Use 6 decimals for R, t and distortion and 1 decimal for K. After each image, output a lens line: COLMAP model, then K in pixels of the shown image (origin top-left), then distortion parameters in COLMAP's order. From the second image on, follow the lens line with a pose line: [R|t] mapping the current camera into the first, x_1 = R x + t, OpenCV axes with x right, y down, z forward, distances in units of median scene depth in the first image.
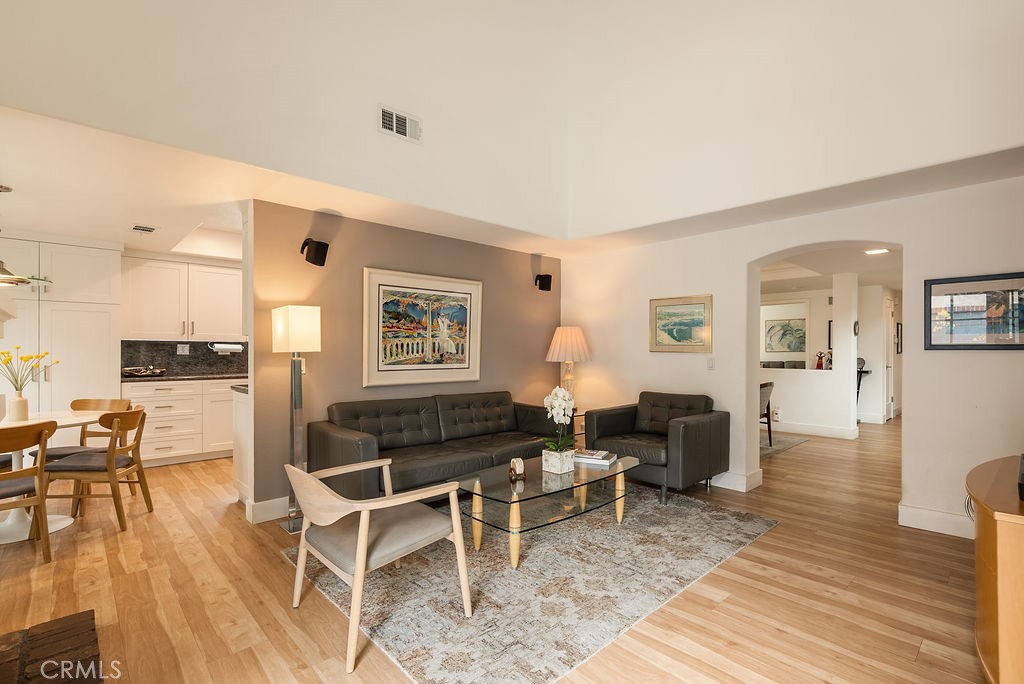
lens RADIAL K [[472.0, 0, 512.7], [0, 472.0, 342.9], [0, 0, 1]] dist [0.000099, 0.000073]
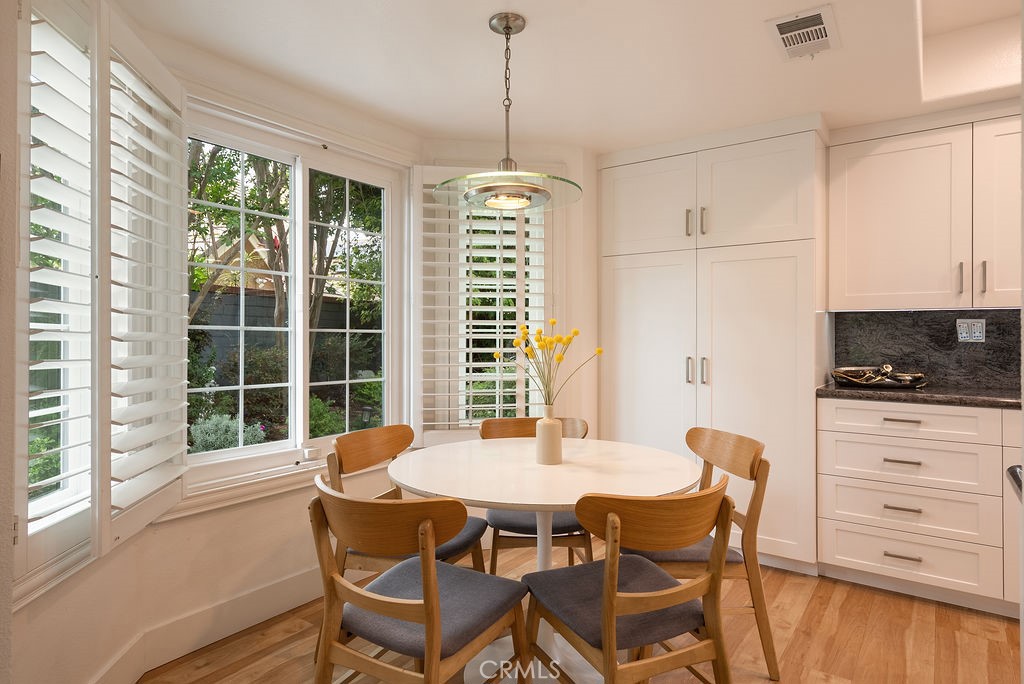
lens RADIAL K [[595.2, 0, 512.1], [0, 595.2, 334.4], [0, 0, 1]] dist [-0.001783, -0.000283]
pose [[0.193560, -0.011647, -0.981019, -0.262499], [0.016199, 0.999831, -0.008674, 0.016884], [0.980955, -0.014213, 0.193716, 0.517074]]
